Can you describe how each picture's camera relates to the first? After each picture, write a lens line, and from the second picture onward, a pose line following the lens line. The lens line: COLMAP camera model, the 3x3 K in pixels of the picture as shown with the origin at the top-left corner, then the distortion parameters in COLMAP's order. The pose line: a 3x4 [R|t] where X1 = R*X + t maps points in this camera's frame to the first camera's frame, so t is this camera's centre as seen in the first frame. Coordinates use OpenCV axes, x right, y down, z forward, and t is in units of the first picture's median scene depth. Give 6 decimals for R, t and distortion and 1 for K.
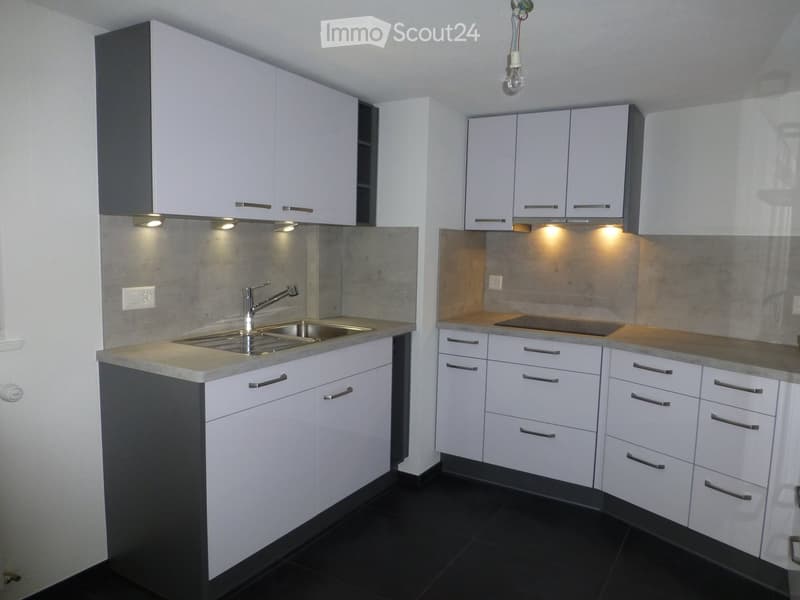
lens RADIAL K [[581.8, 0, 400.0], [0, 581.8, 300.0], [0, 0, 1]] dist [-0.022263, -0.001523]
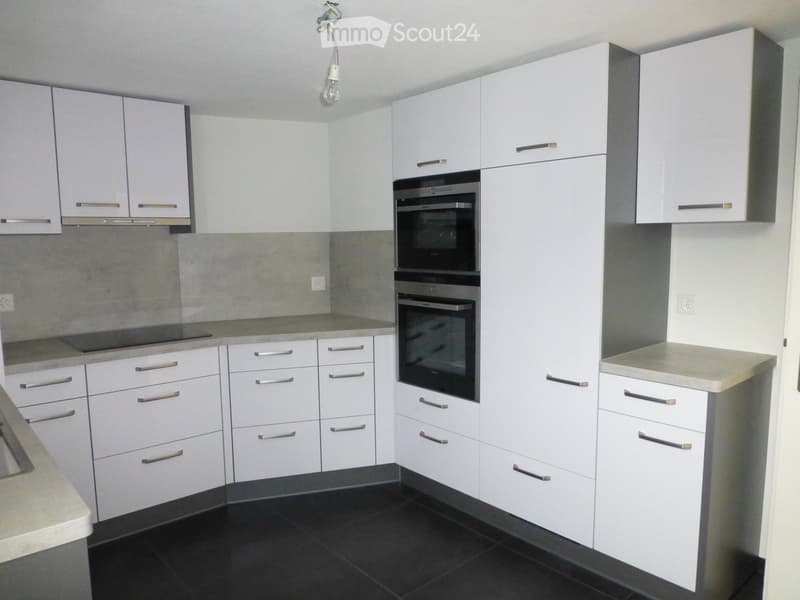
lens RADIAL K [[581.8, 0, 400.0], [0, 581.8, 300.0], [0, 0, 1]] dist [-0.022263, -0.001523]
pose [[0.312507, -0.136994, 0.939985, -0.483251], [0.117524, 0.987519, 0.104850, -0.066242], [-0.942617, 0.077705, 0.324707, 0.354947]]
